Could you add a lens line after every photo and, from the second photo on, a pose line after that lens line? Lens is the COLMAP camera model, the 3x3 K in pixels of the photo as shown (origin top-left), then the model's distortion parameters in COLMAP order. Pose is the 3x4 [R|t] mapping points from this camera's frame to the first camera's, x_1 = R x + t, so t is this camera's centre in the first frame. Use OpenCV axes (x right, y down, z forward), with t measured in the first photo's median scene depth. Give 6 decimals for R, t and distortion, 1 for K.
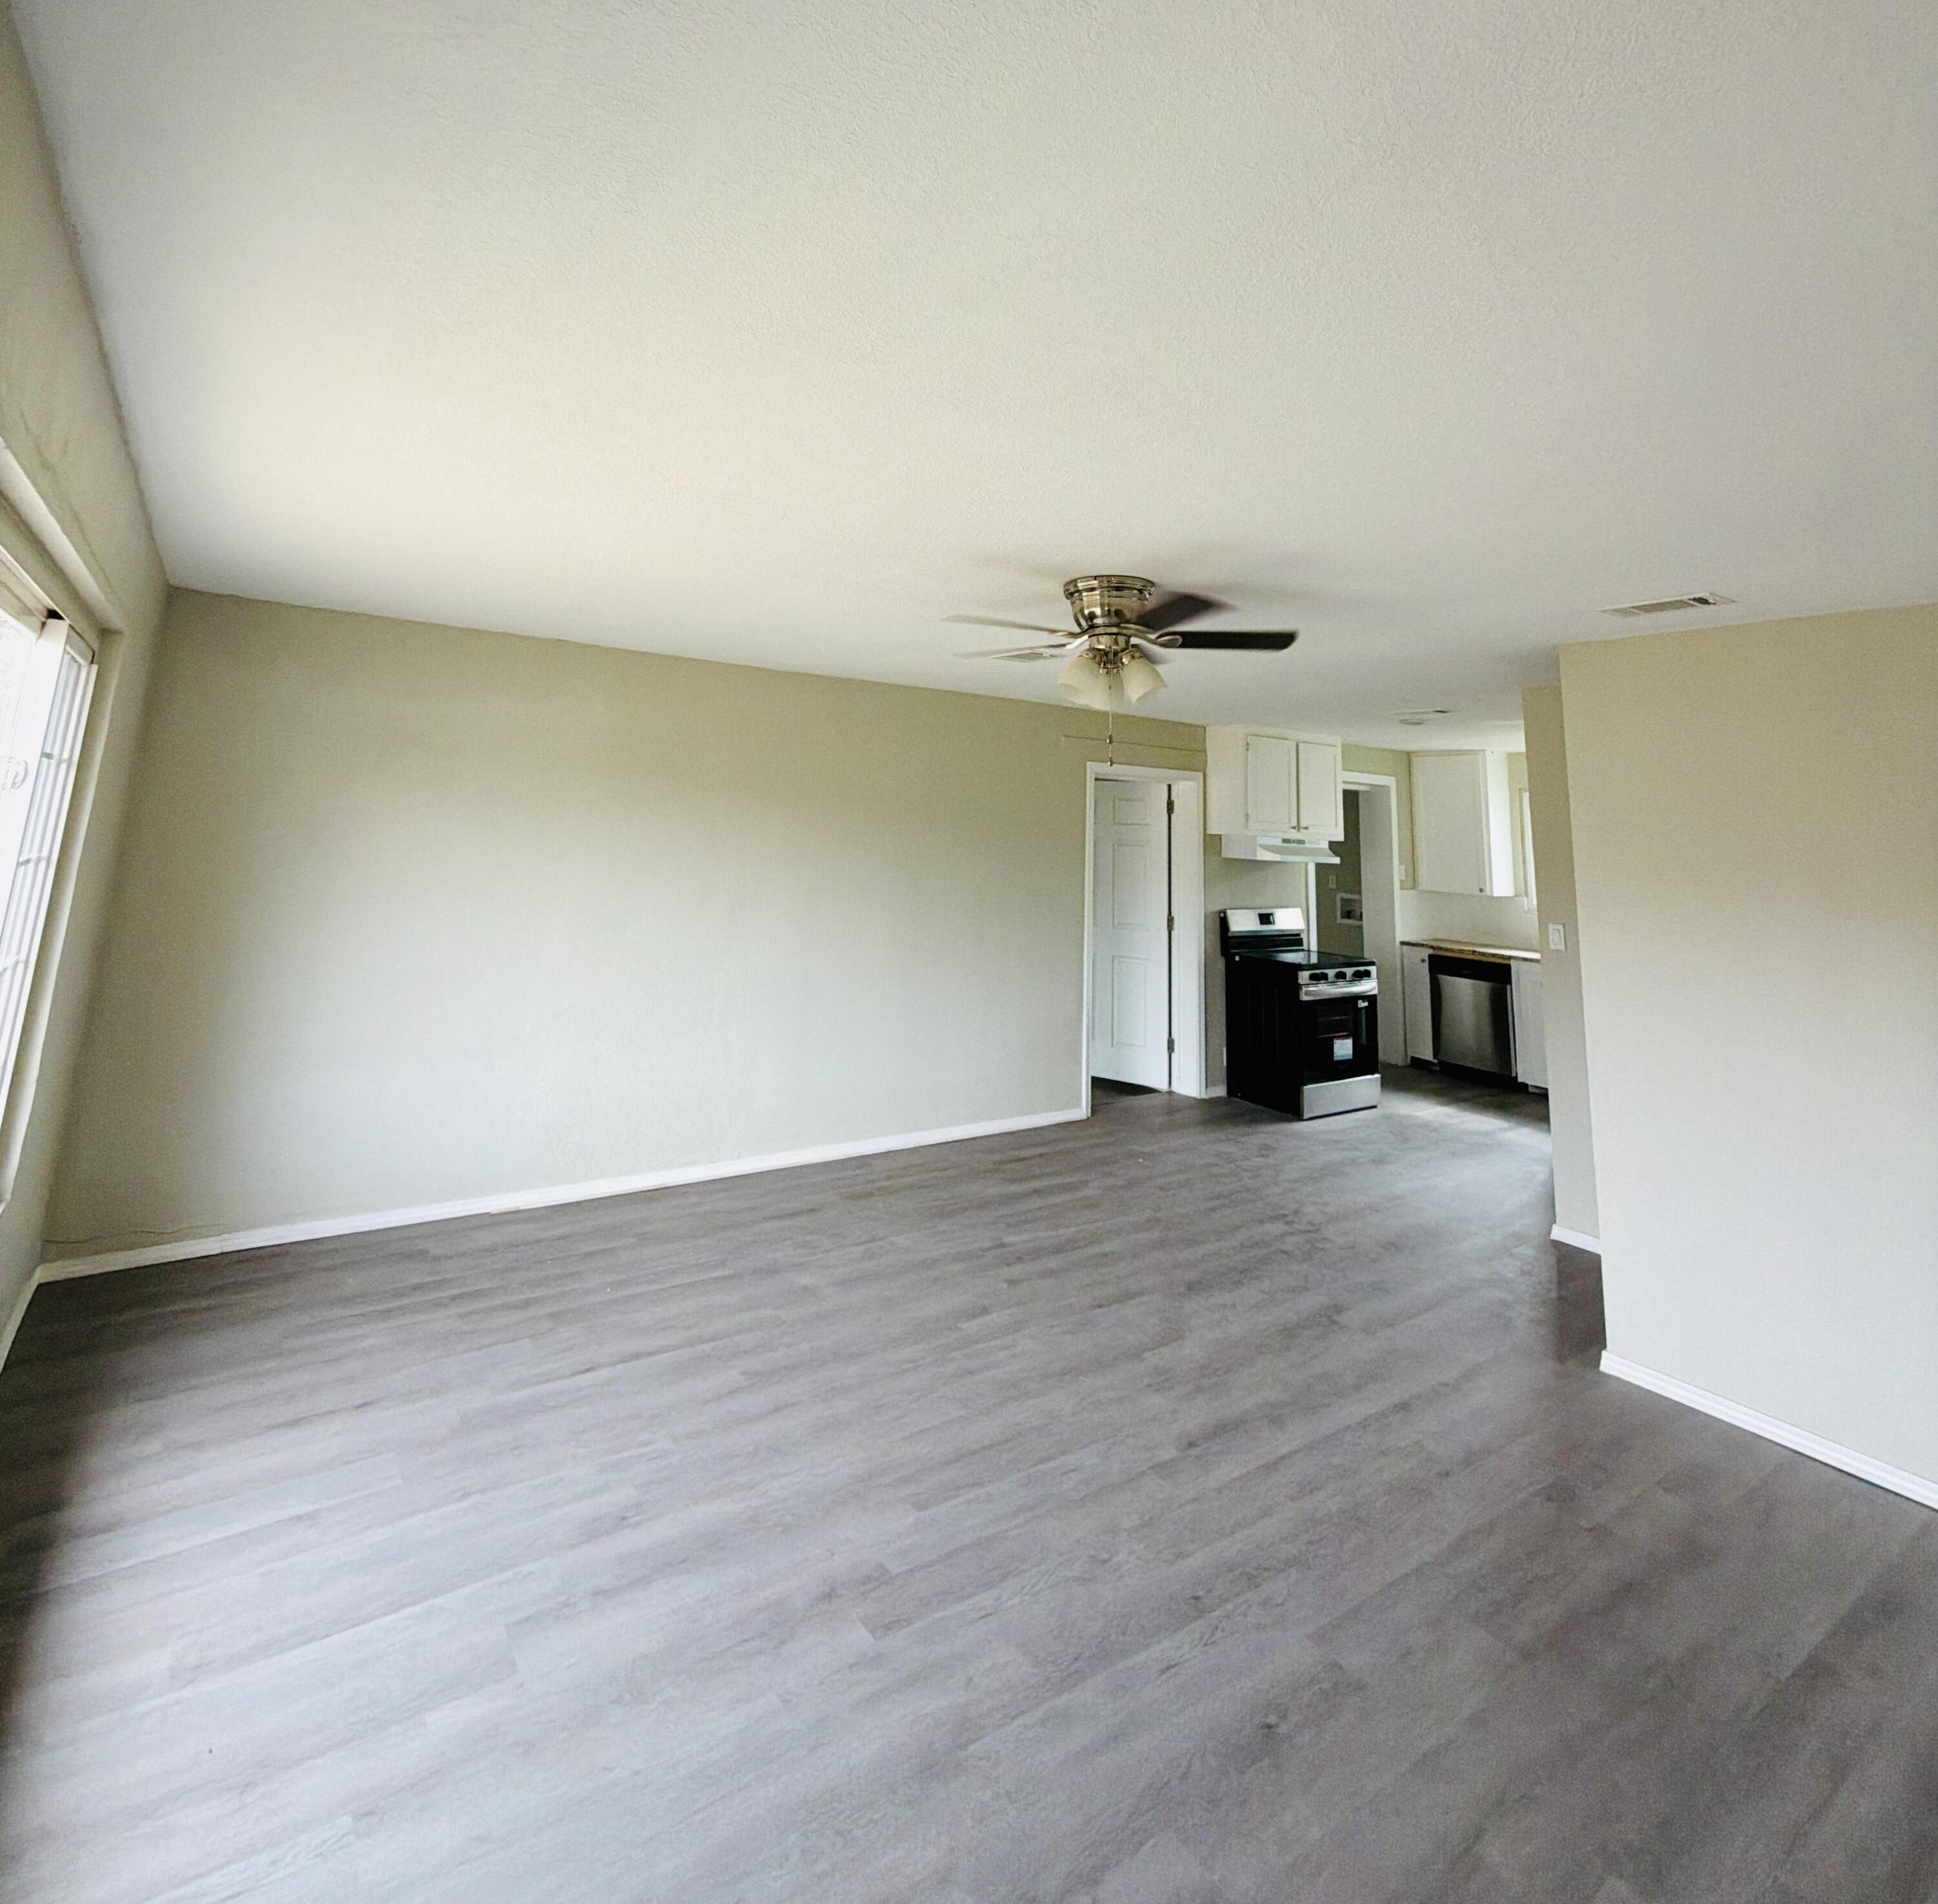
lens RADIAL K [[1074.5, 0, 969.0], [0, 1074.5, 952.0], [0, 0, 1]] dist [0.000487, 0.001221]
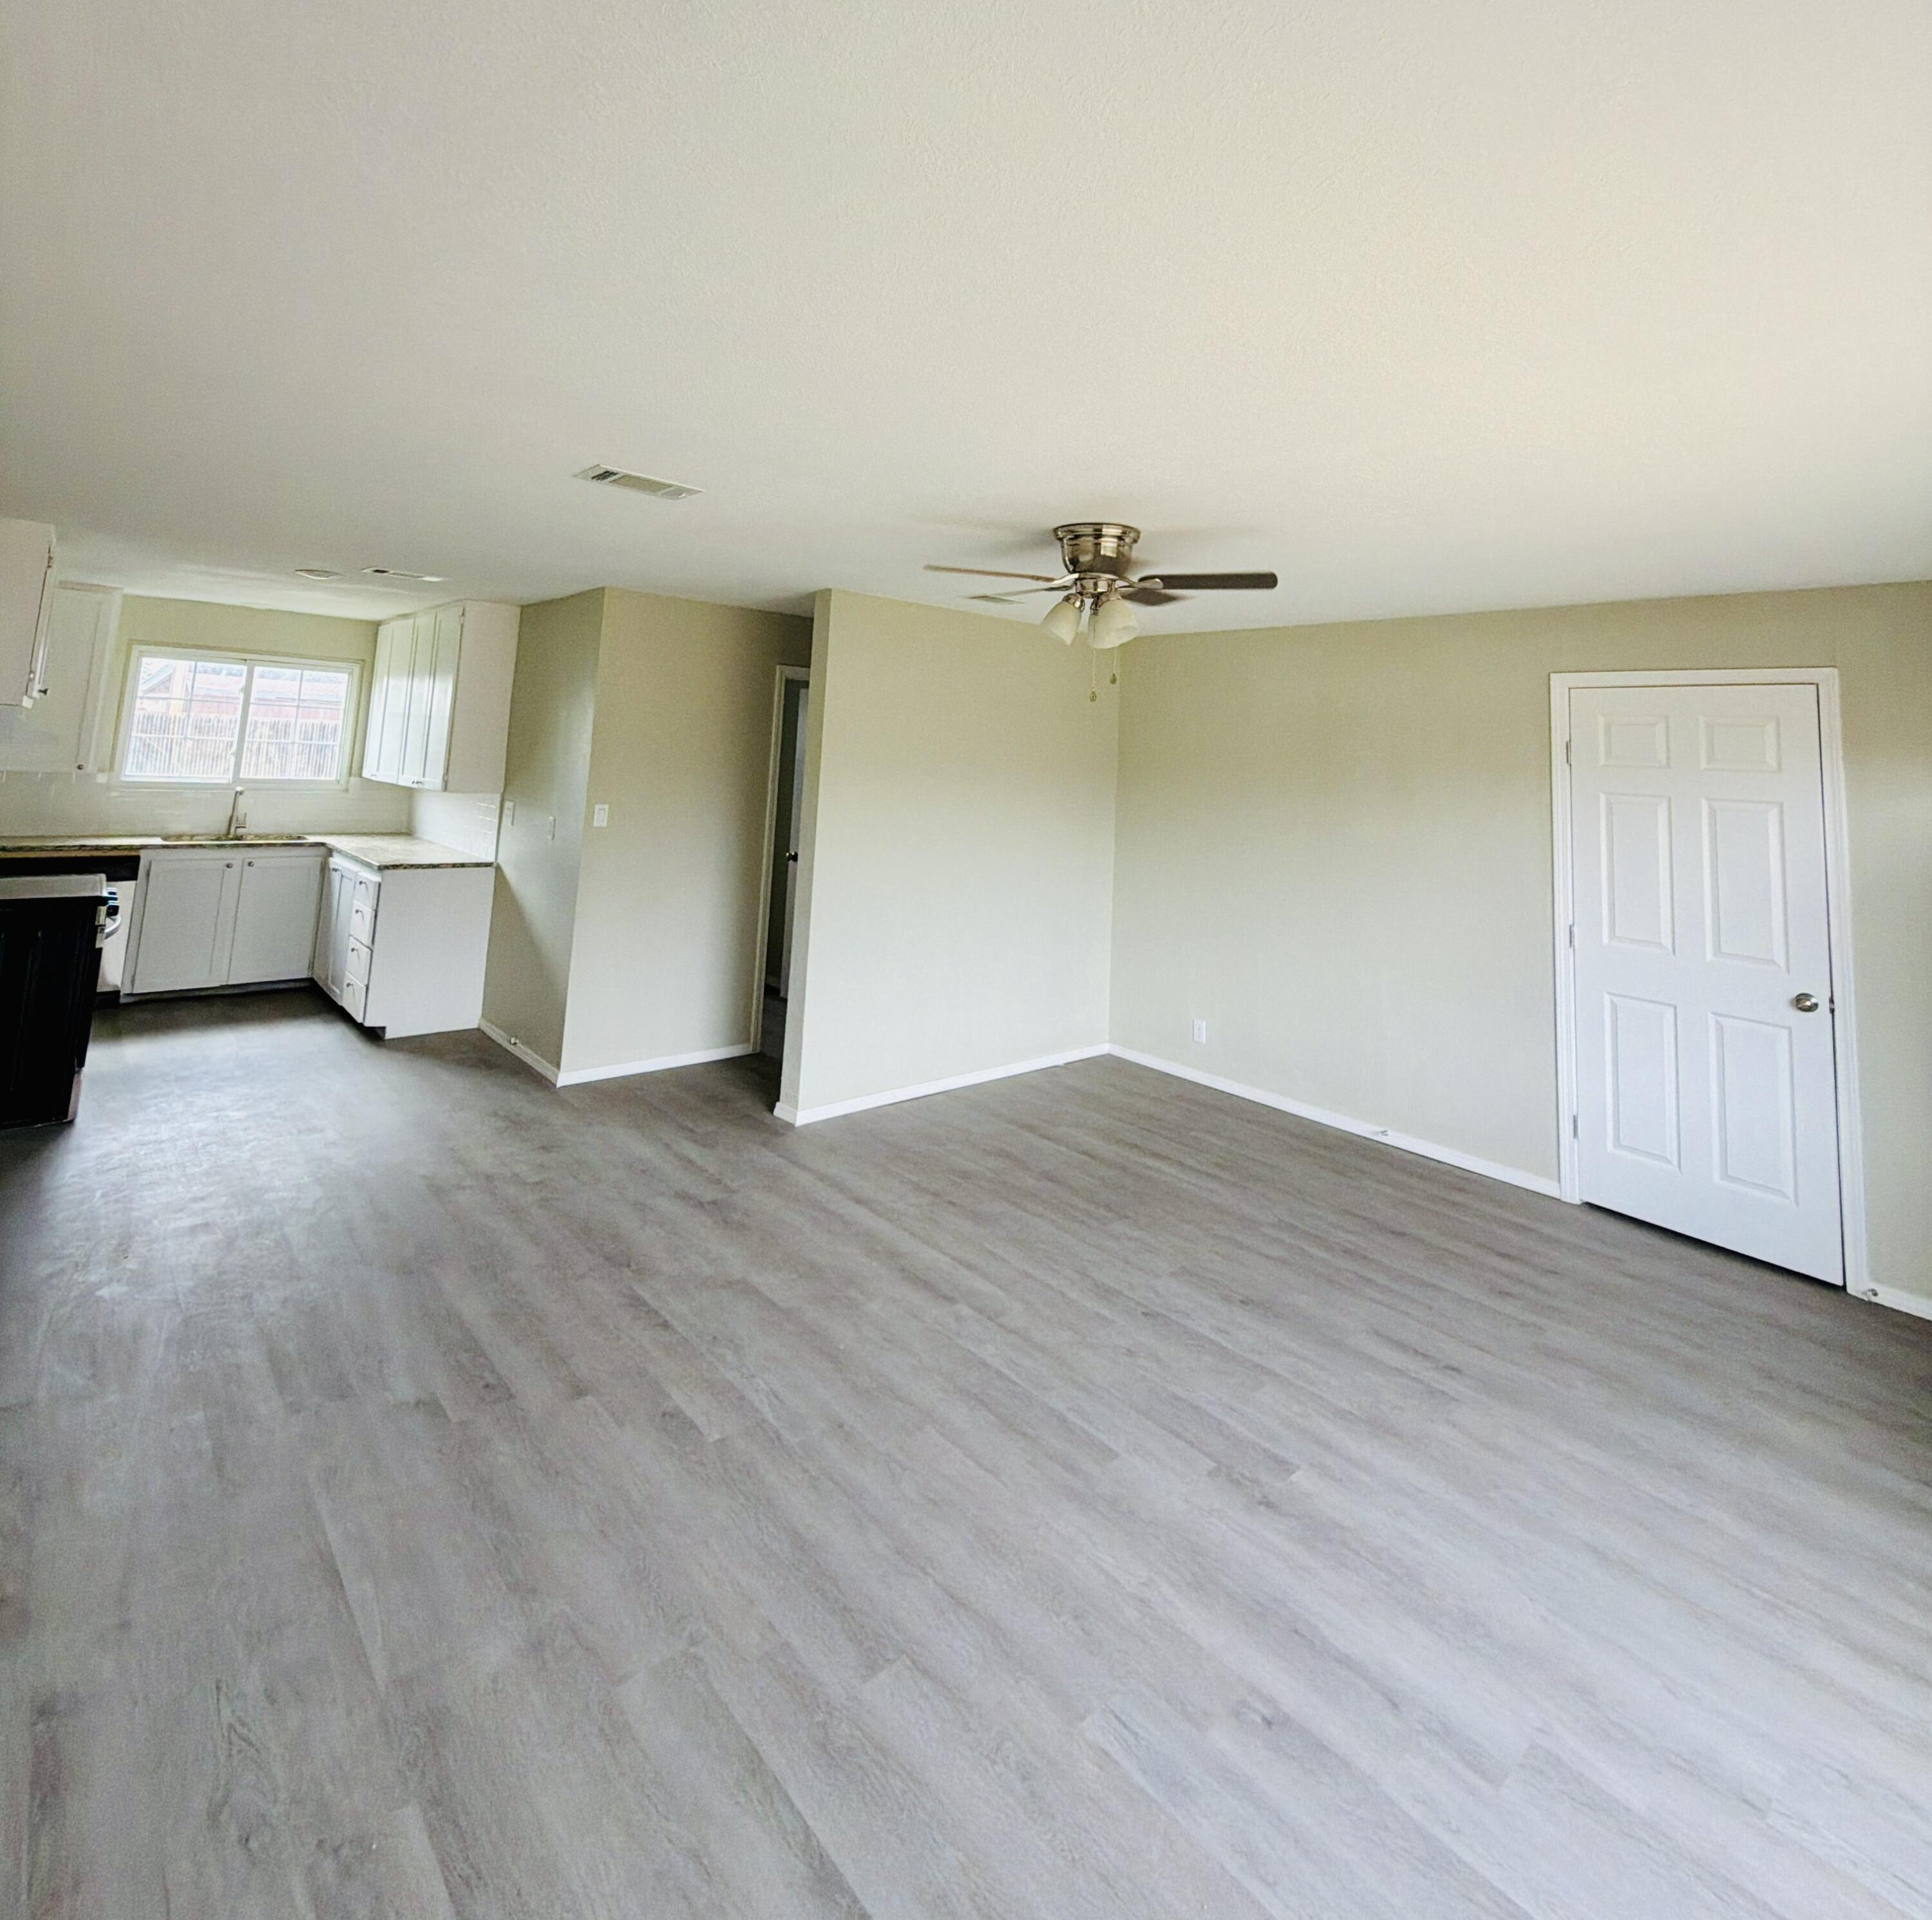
lens RADIAL K [[997.0, 0, 966.0], [0, 997.0, 960.0], [0, 0, 1]] dist [-0.002296, -0.000765]
pose [[-0.107944, -0.242928, 0.964020, -0.767762], [0.065597, 0.965832, 0.250730, -0.148803], [-0.991990, 0.090302, -0.088320, 1.130064]]
